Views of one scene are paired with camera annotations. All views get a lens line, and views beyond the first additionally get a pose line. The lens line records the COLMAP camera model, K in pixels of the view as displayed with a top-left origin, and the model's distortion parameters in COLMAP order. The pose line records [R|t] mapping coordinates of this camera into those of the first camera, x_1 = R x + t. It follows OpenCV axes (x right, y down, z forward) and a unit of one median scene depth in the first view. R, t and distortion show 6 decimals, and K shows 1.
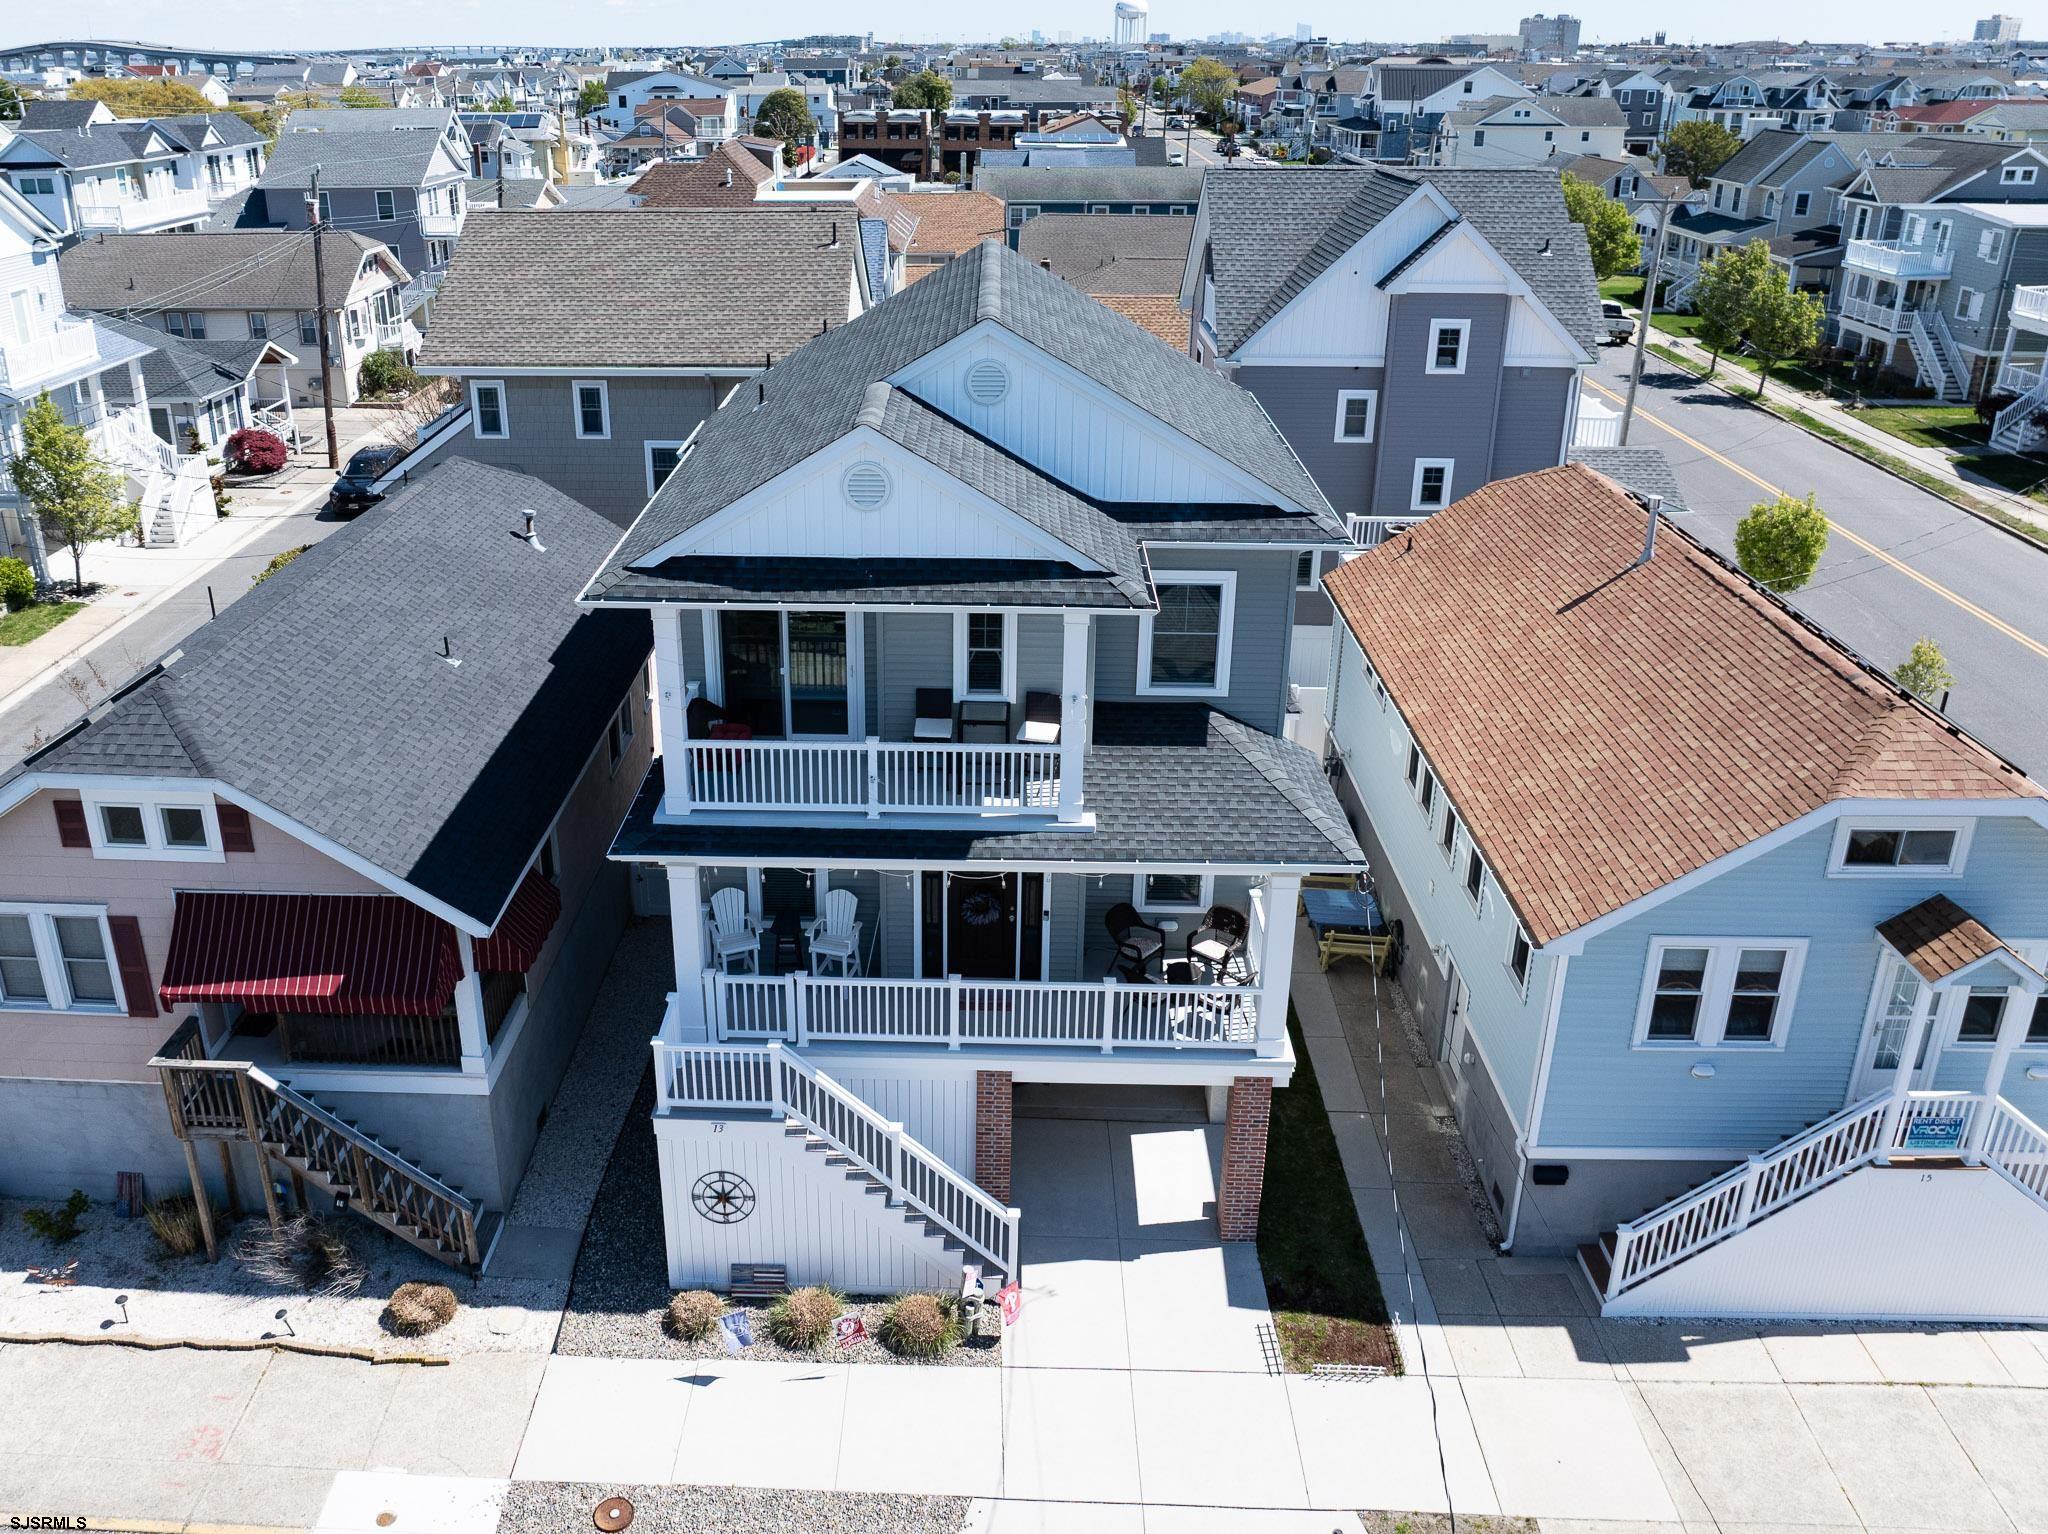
lens RADIAL K [[1600.3, 0, 928.4], [0, 1600.3, 663.4], [0, 0, 1]] dist [-0.040429, -0.003242]
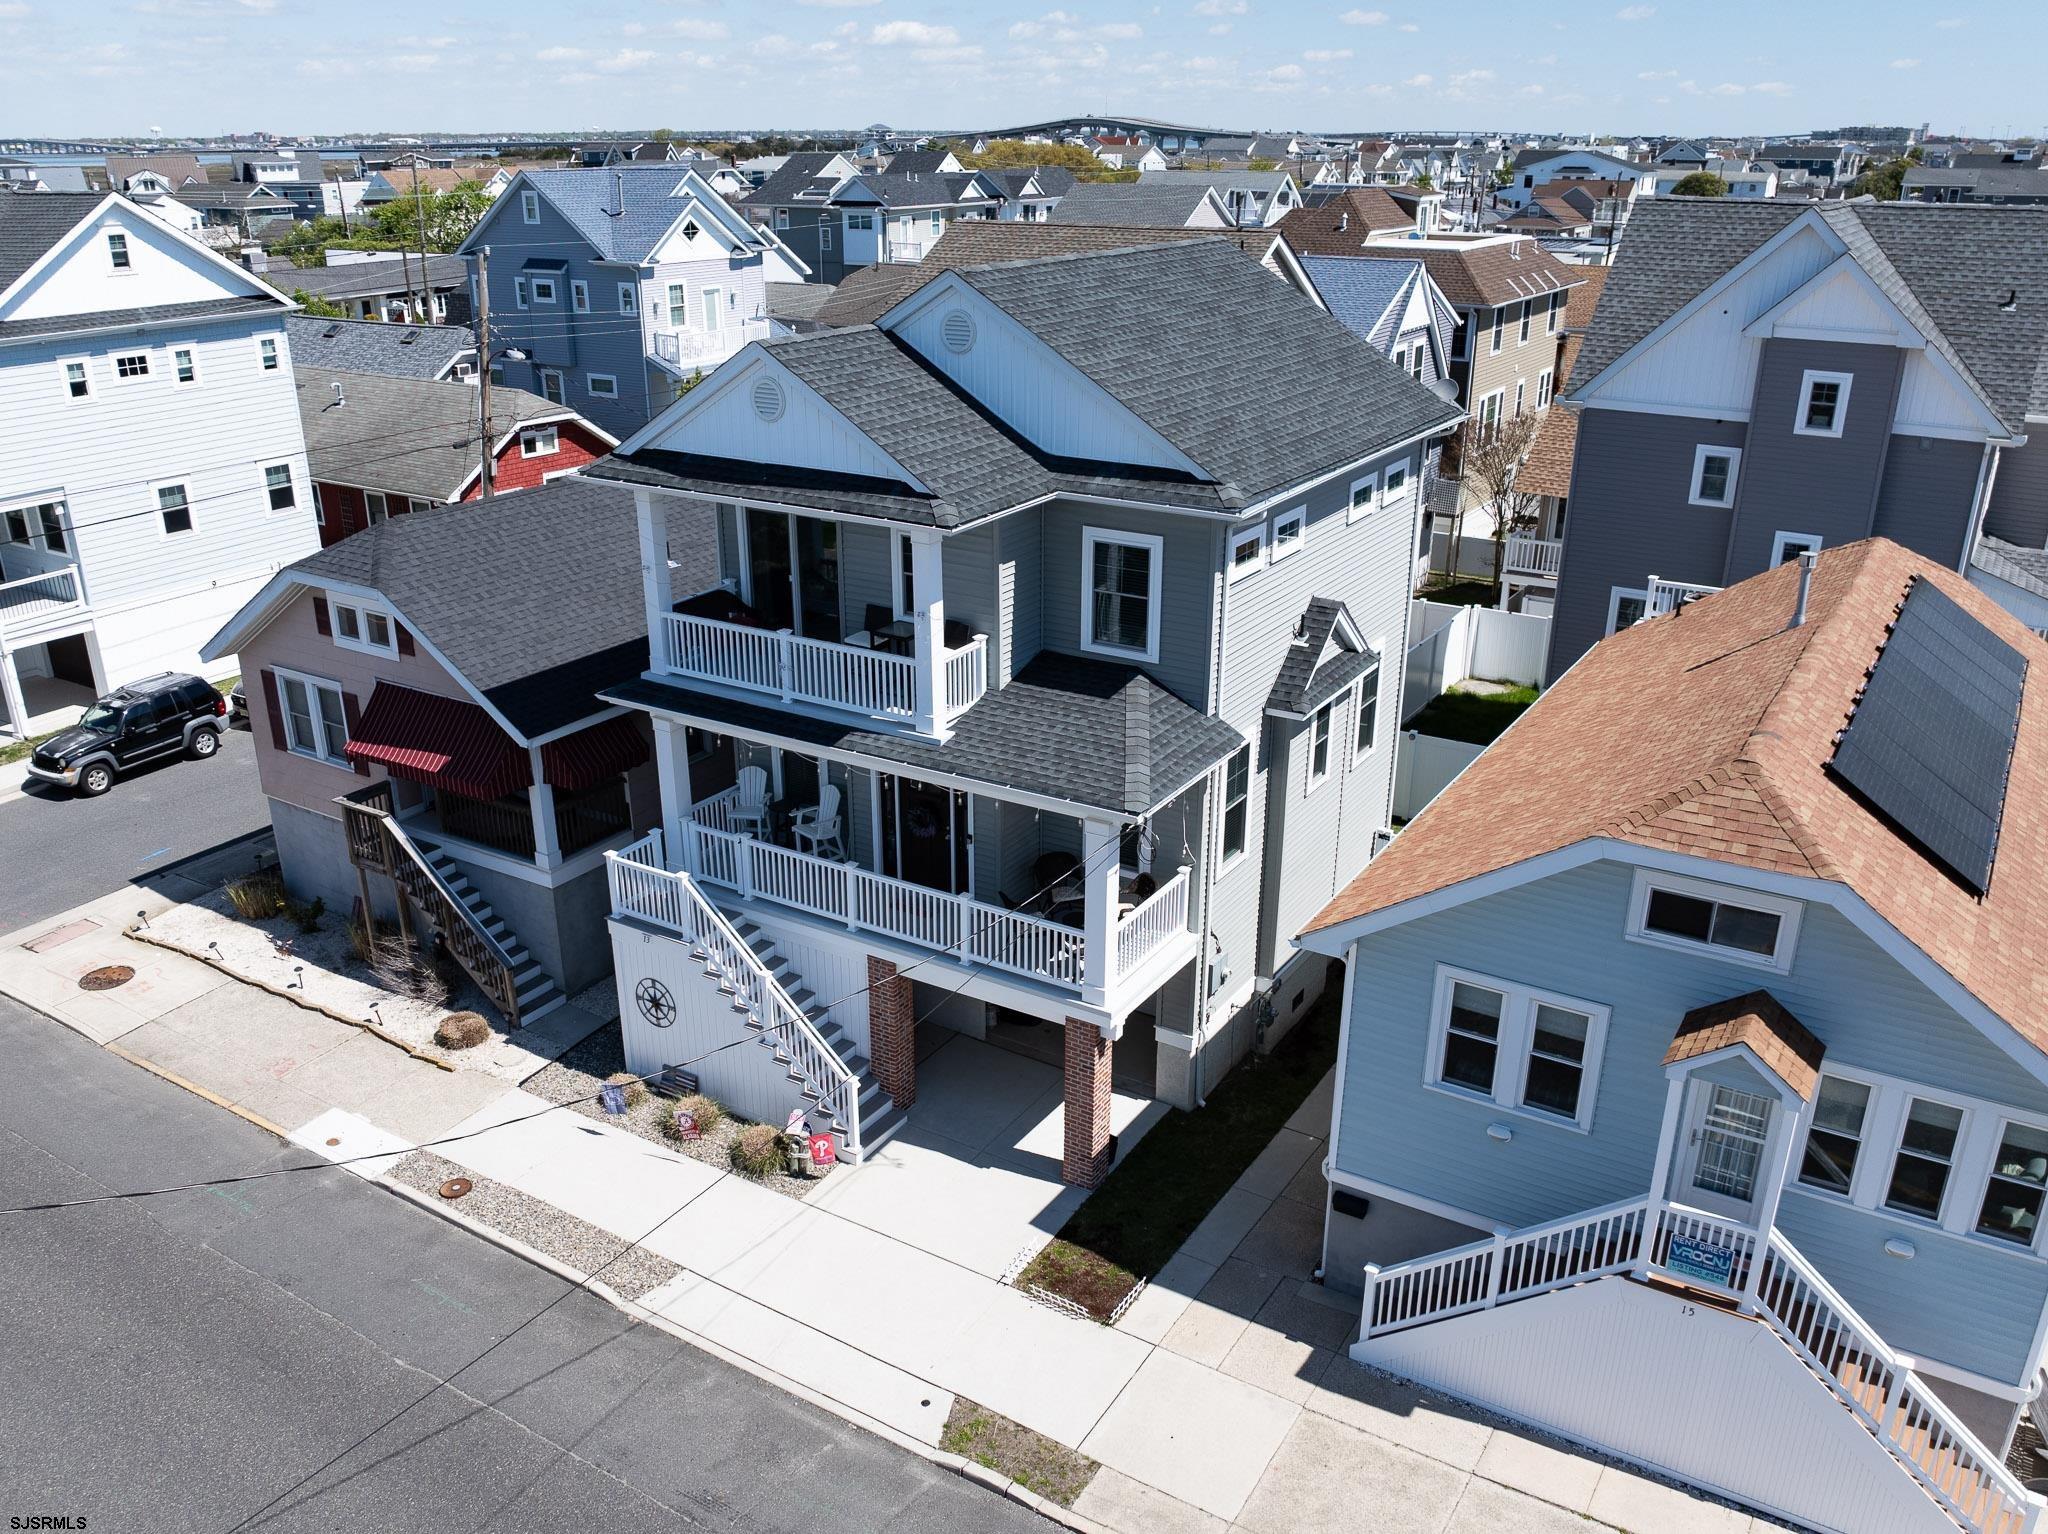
lens RADIAL K [[1639.3, 0, 1024.5], [0, 1639.3, 826.3], [0, 0, 1]] dist [-0.040409, 0.002847]
pose [[0.870246, 0.195074, -0.452348, 0.641858], [-0.180094, 0.980675, 0.076441, 0.061420], [0.458518, 0.014943, 0.888560, 0.033282]]
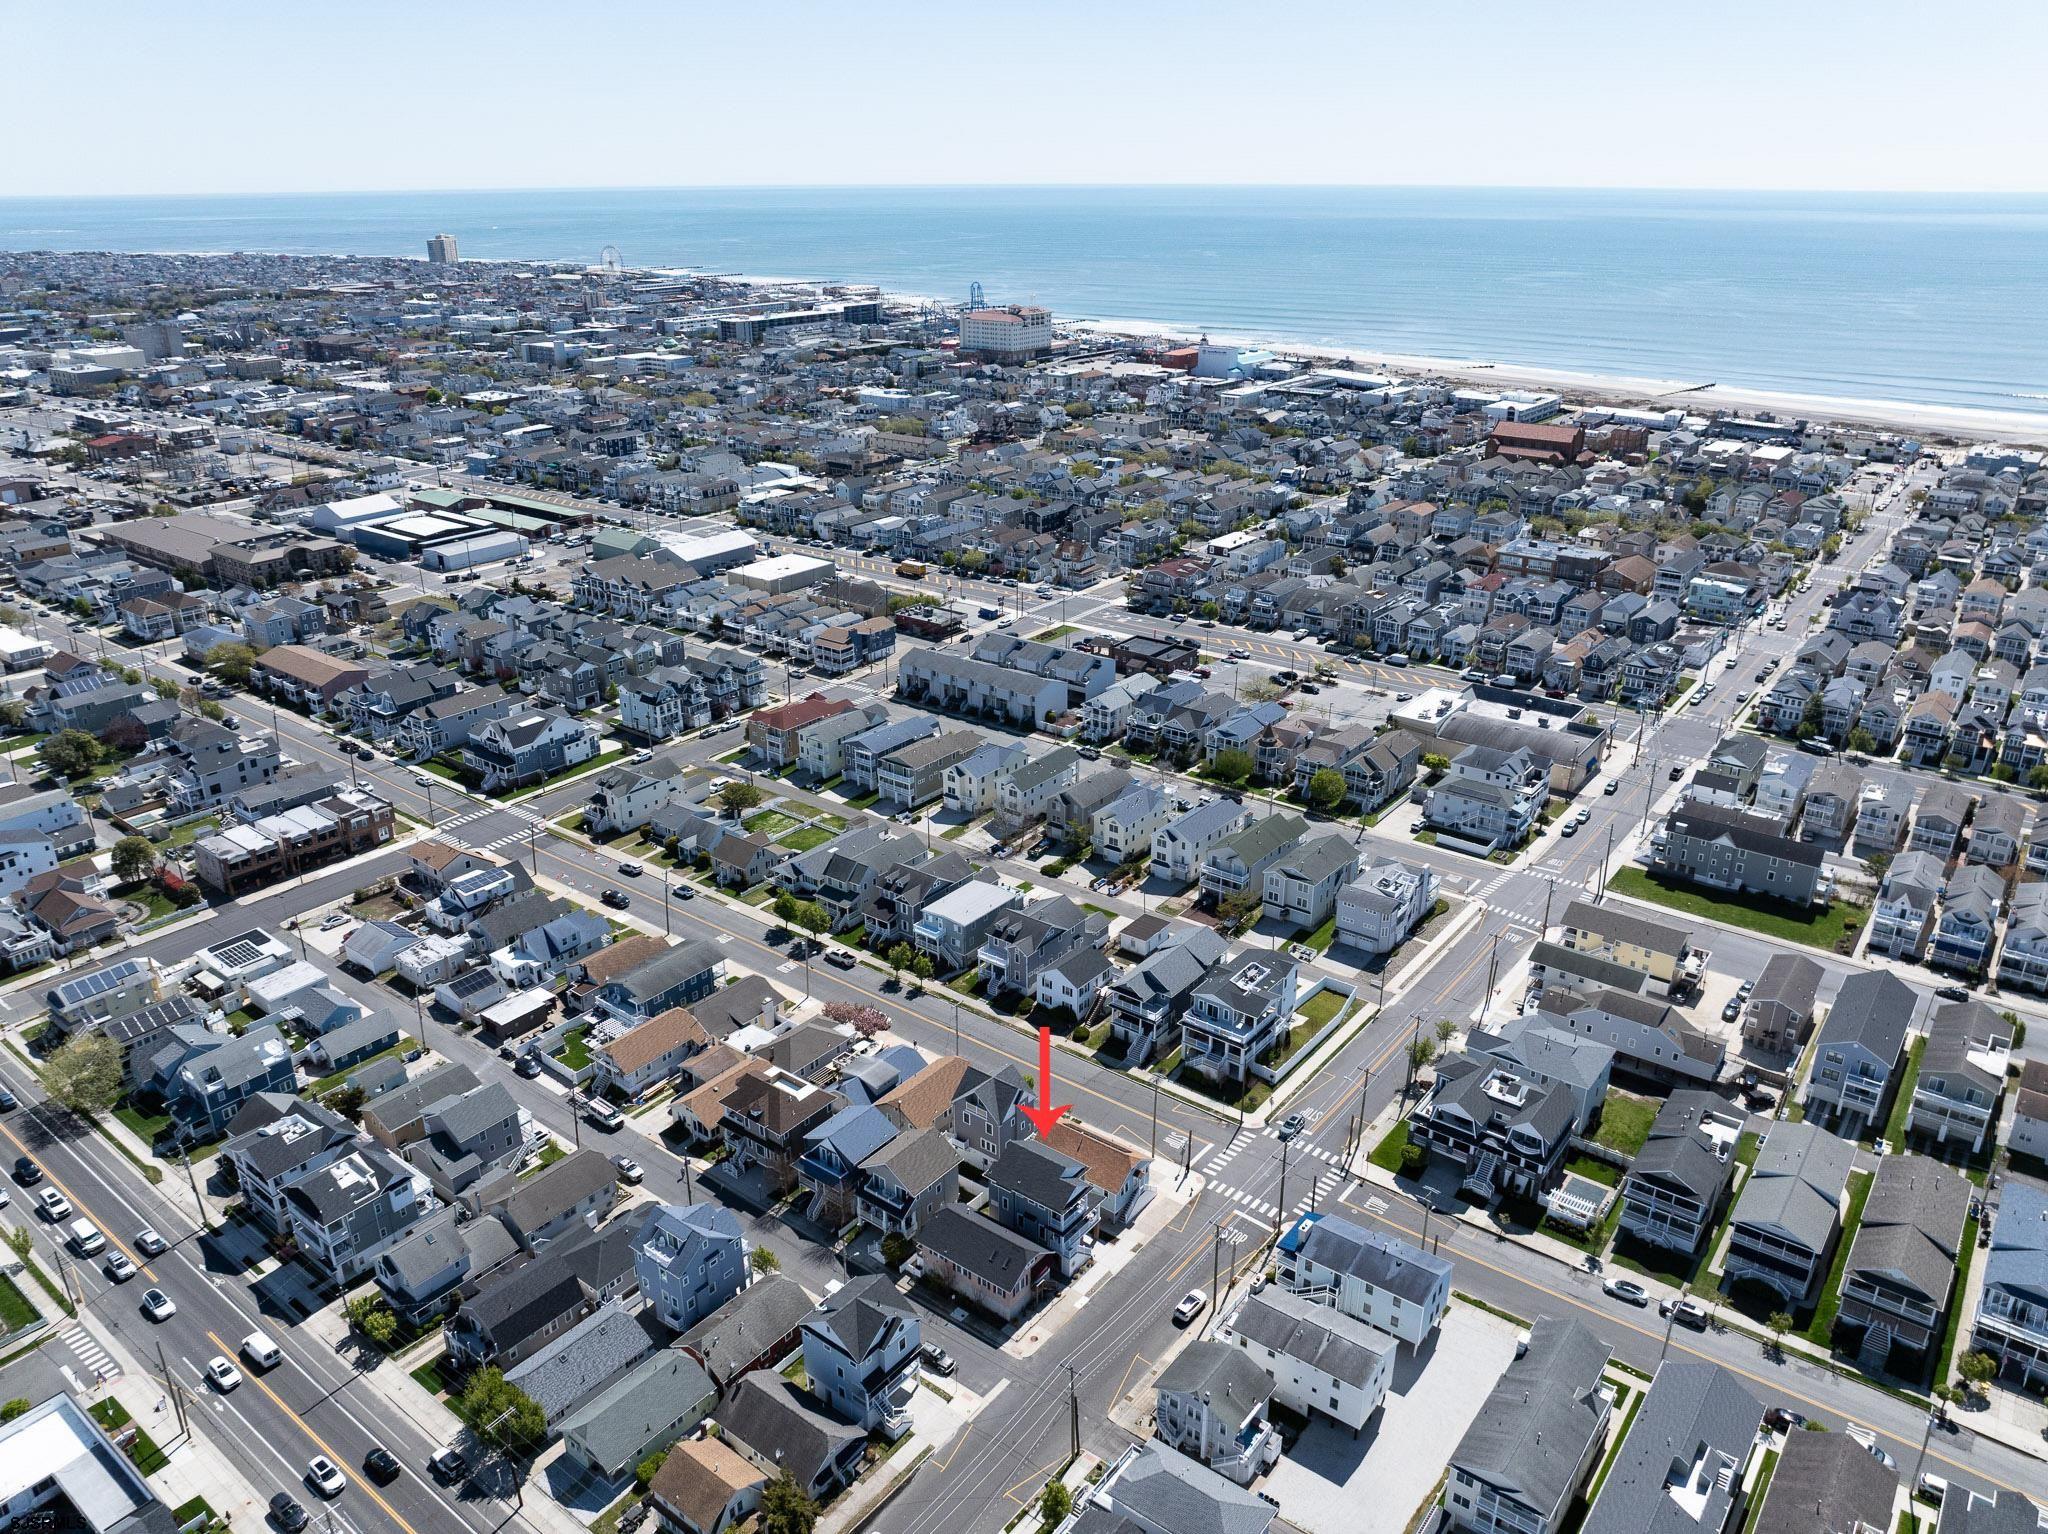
lens RADIAL K [[1447.5, 0, 1031.6], [0, 1447.5, 758.7], [0, 0, 1]] dist [-0.029086, -0.014112]
pose [[0.577039, -0.303806, 0.758108, -5.853106], [0.296098, 0.942907, 0.152485, -3.871319], [-0.761152, 0.136484, 0.634051, -4.647088]]
